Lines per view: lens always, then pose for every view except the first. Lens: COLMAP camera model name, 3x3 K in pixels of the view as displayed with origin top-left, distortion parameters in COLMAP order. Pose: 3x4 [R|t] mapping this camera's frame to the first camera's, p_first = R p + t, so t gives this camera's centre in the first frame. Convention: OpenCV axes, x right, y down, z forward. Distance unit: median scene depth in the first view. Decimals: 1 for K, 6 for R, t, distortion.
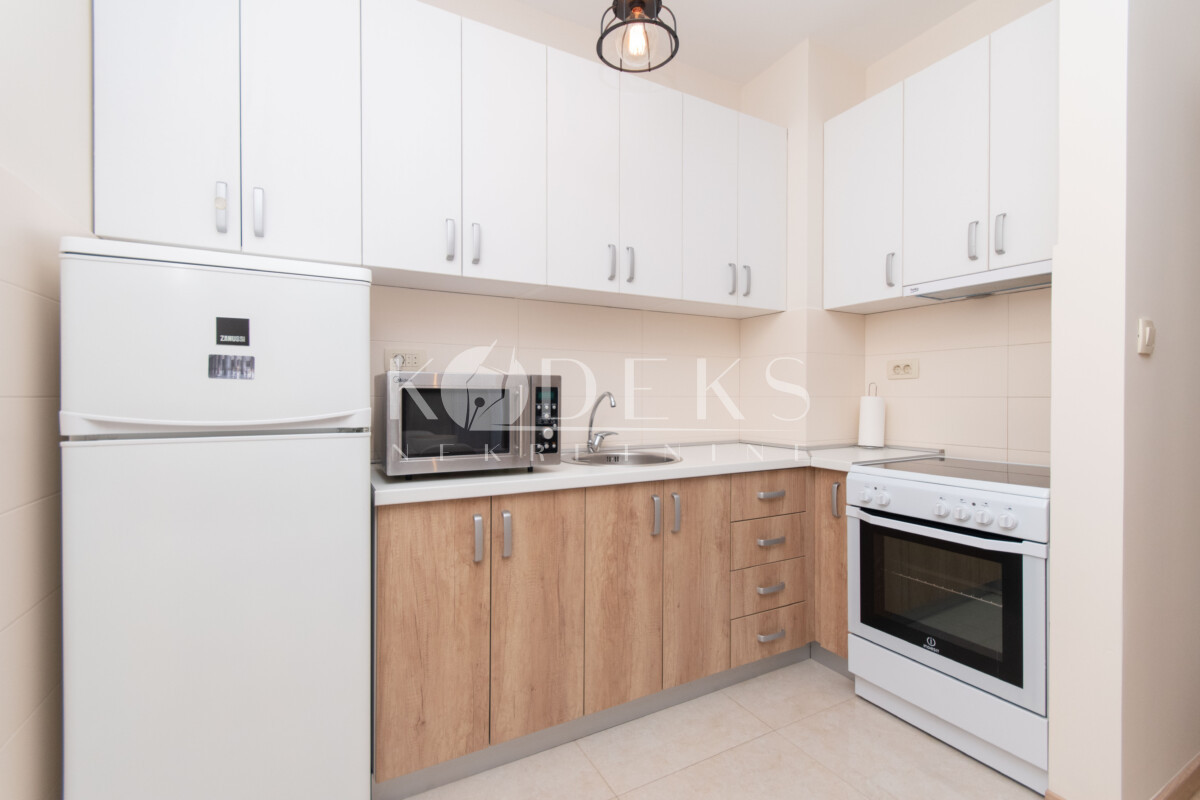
lens RADIAL K [[522.2, 0, 596.1], [0, 522.2, 399.2], [0, 0, 1]] dist [0.000140, 0.000231]
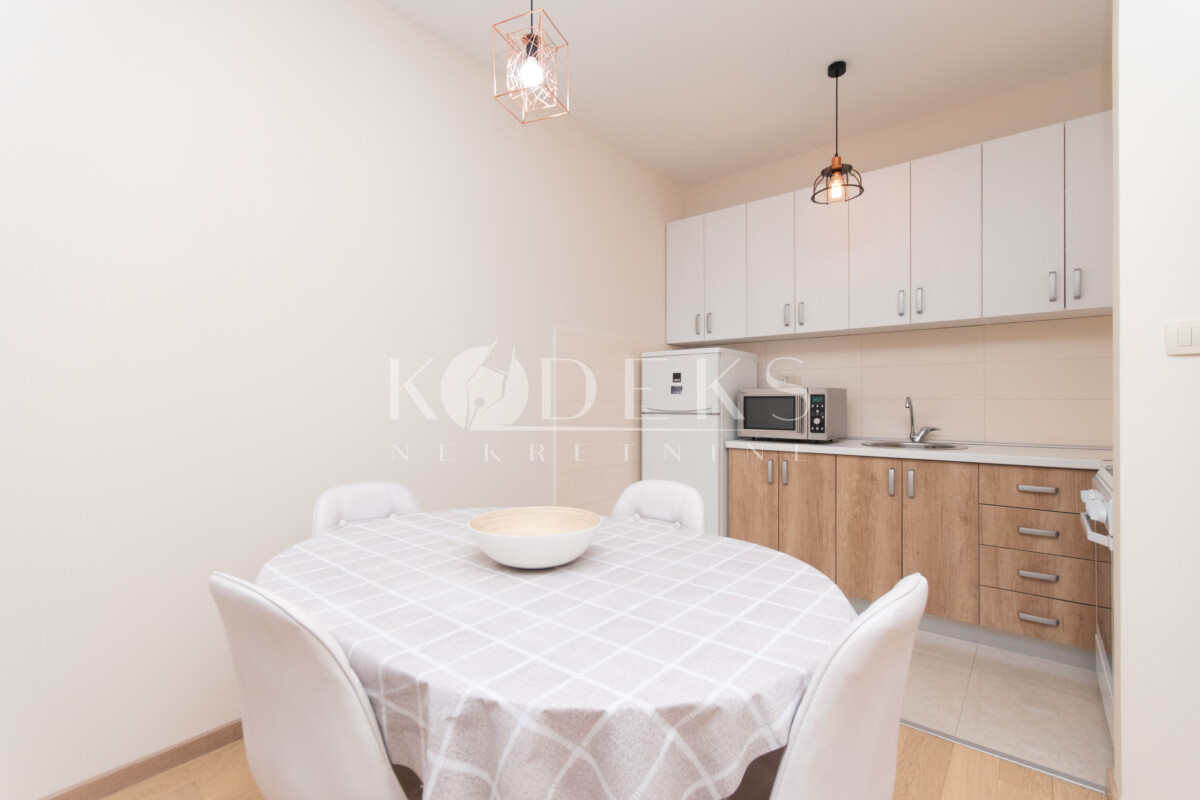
lens RADIAL K [[522.2, 0, 596.1], [0, 522.2, 399.2], [0, 0, 1]] dist [0.000140, 0.000231]
pose [[0.370999, -0.007059, -0.928607, 1.191645], [-0.006530, 0.999927, -0.010210, 0.013809], [0.928610, 0.009852, 0.370925, -0.311405]]
